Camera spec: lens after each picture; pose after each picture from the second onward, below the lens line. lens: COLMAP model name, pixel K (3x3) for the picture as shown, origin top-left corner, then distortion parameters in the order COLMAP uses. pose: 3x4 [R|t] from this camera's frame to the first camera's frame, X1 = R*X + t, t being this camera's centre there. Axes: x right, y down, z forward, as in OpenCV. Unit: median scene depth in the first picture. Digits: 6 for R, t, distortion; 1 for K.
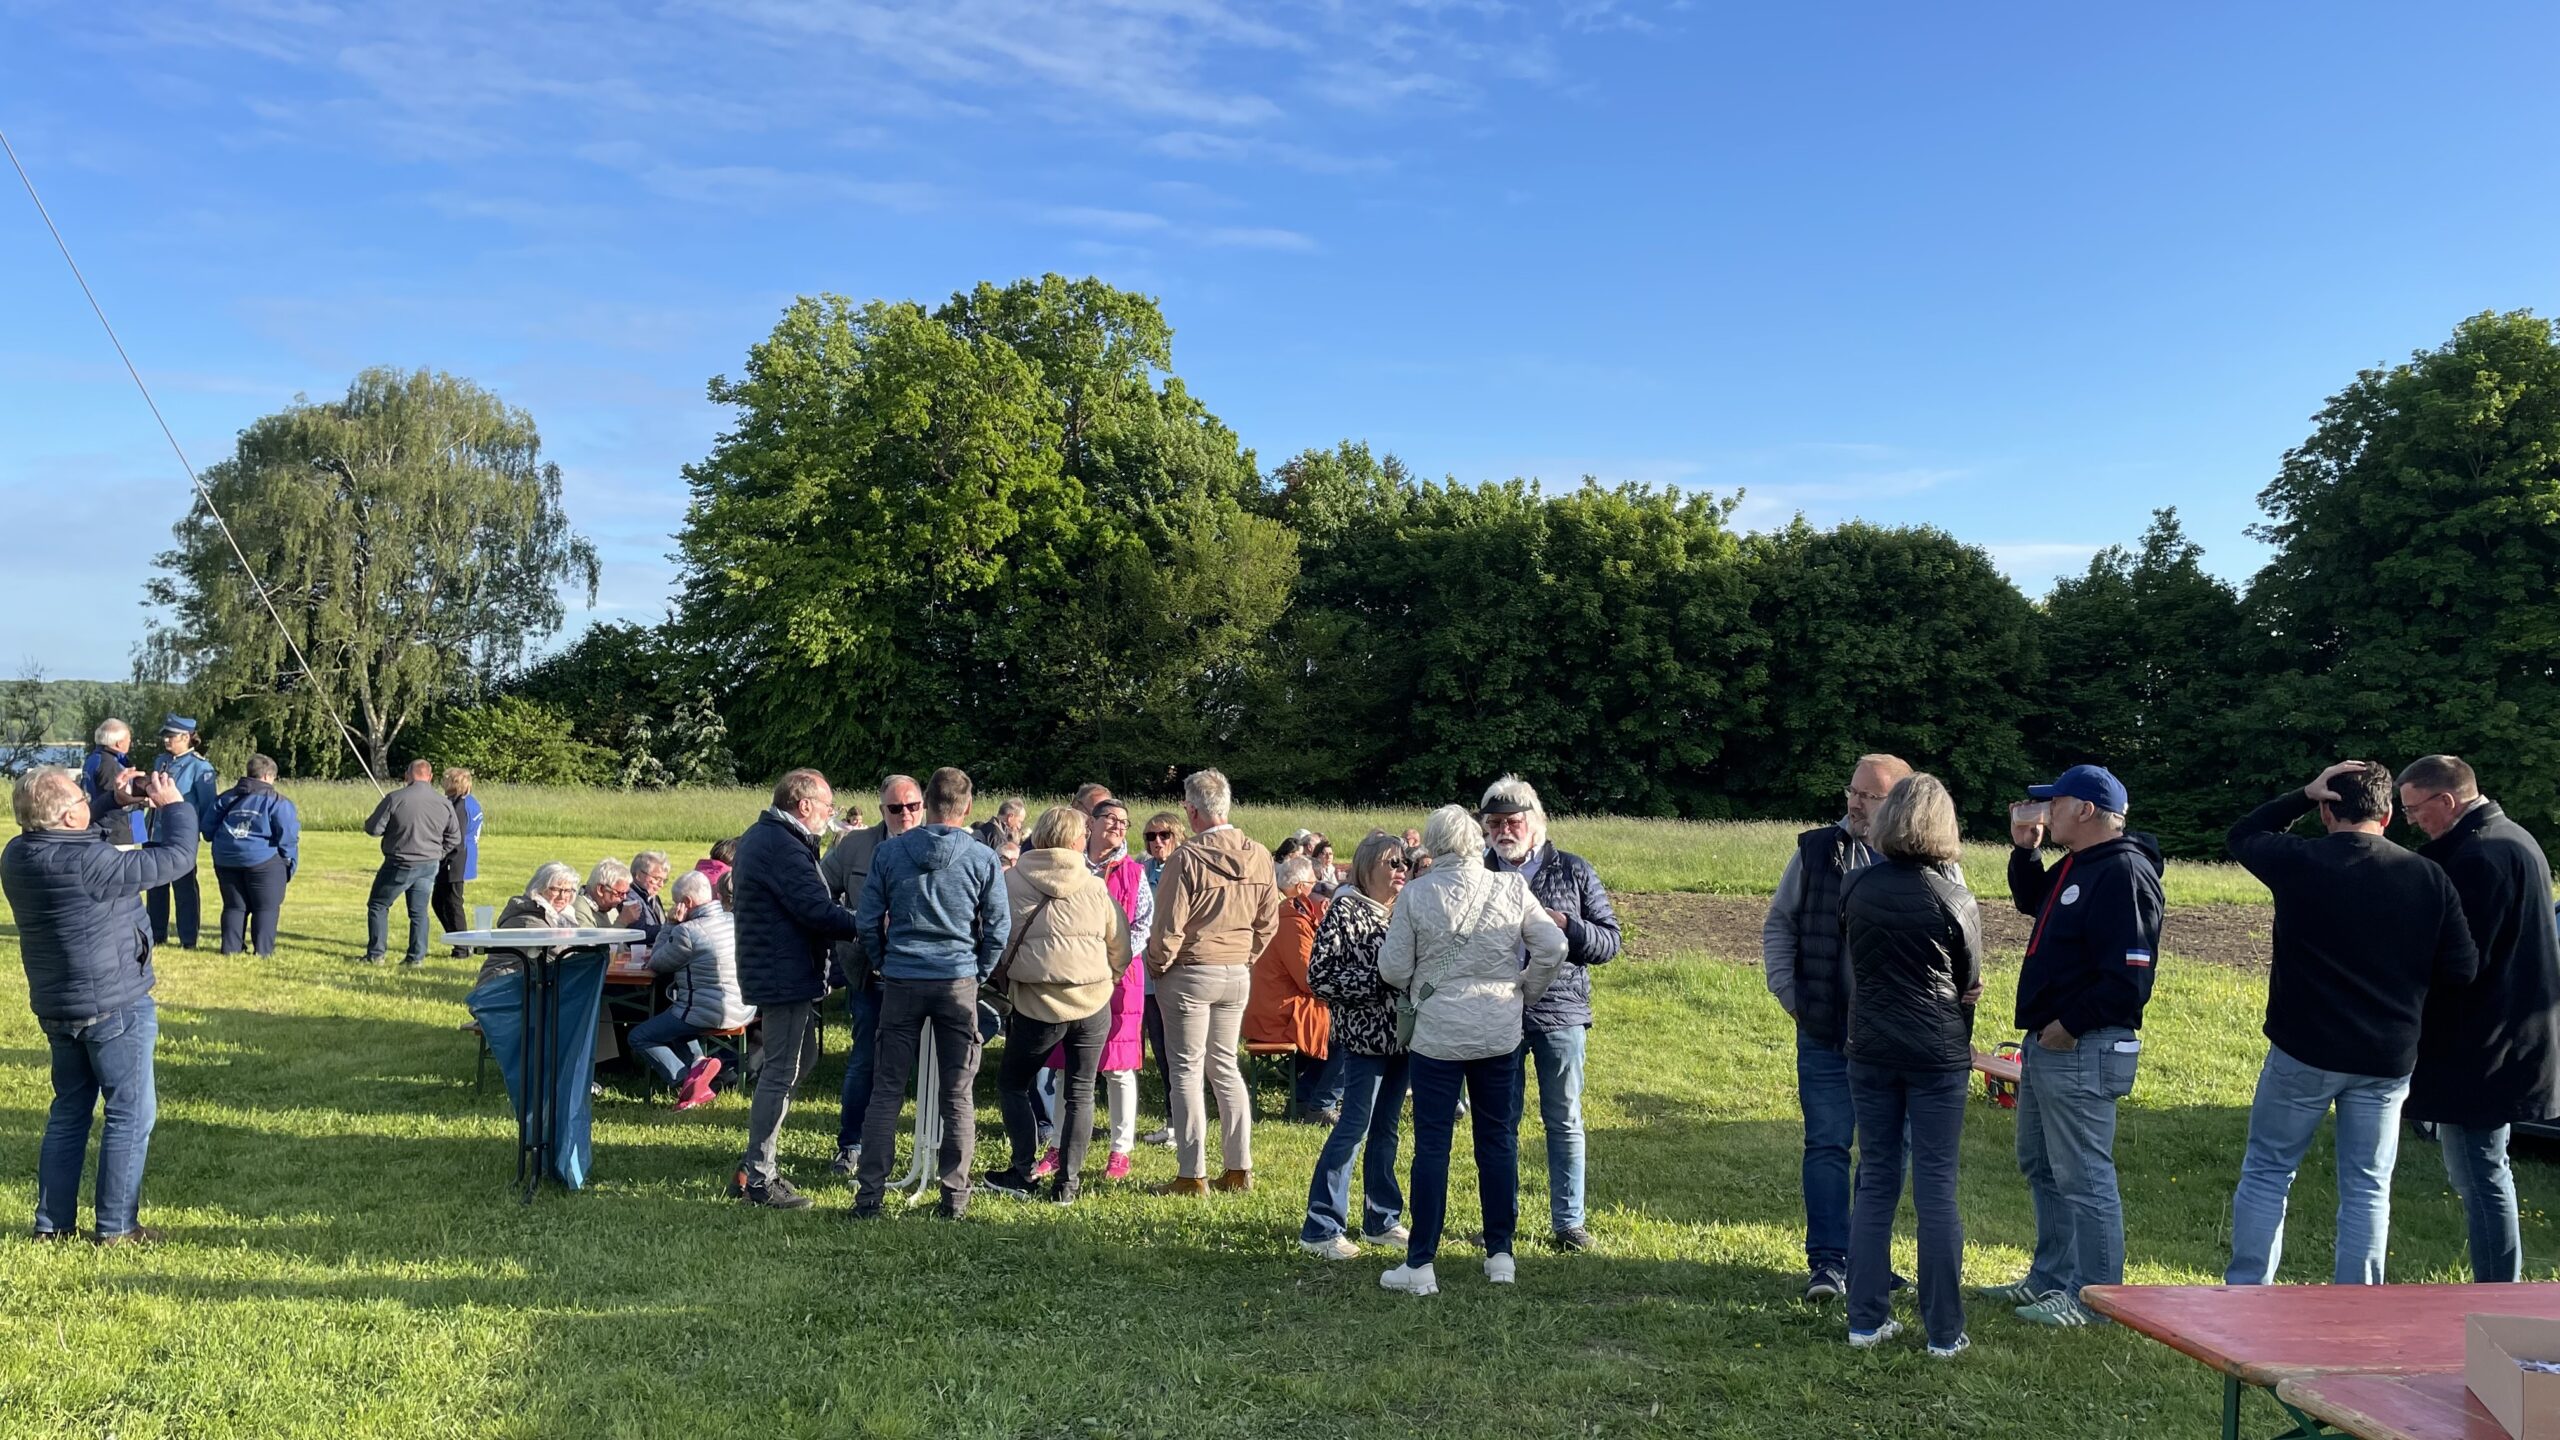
lens RADIAL K [[1915.9, 0, 1271.1], [0, 1915.9, 735.8], [0, 0, 1]] dist [0.093642, -0.114830]
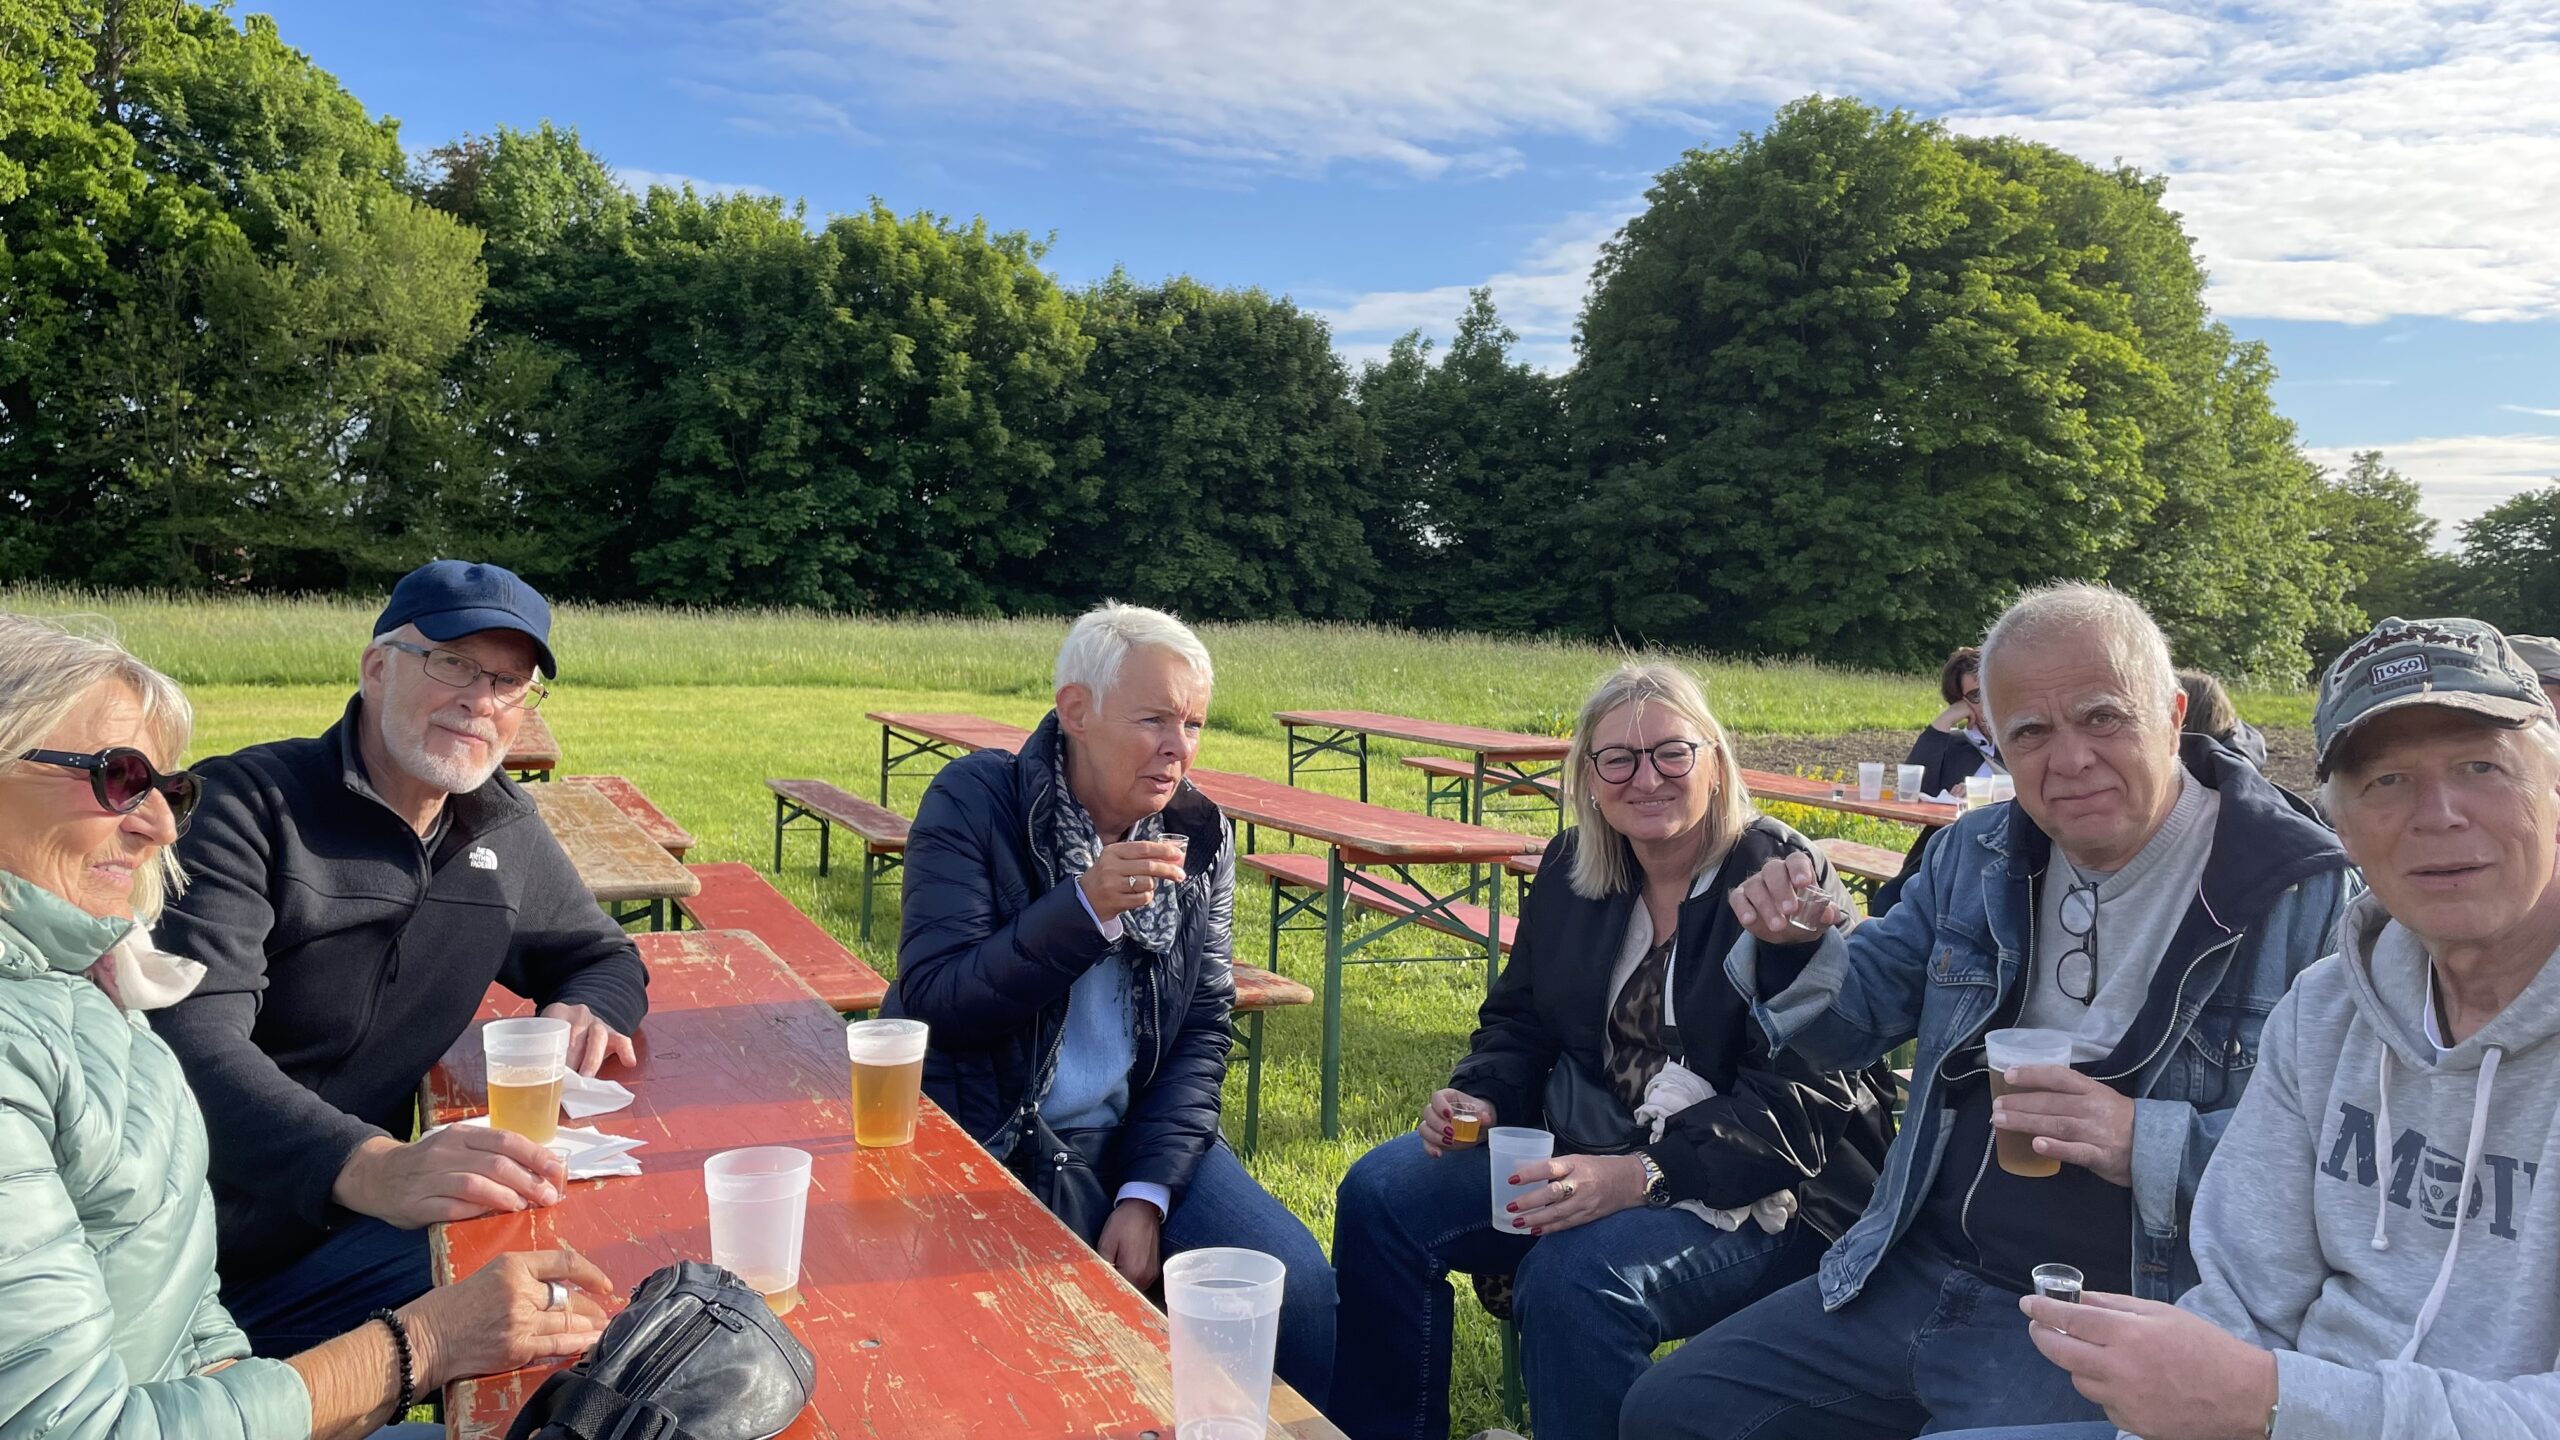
lens RADIAL K [[1933.5, 0, 1281.7], [0, 1933.5, 706.7], [0, 0, 1]] dist [0.088570, -0.120627]
pose [[0.899525, -0.024387, 0.436187, -0.042144], [-0.011178, 0.996829, 0.078783, 0.011333], [-0.436726, -0.075743, 0.896400, 0.192264]]
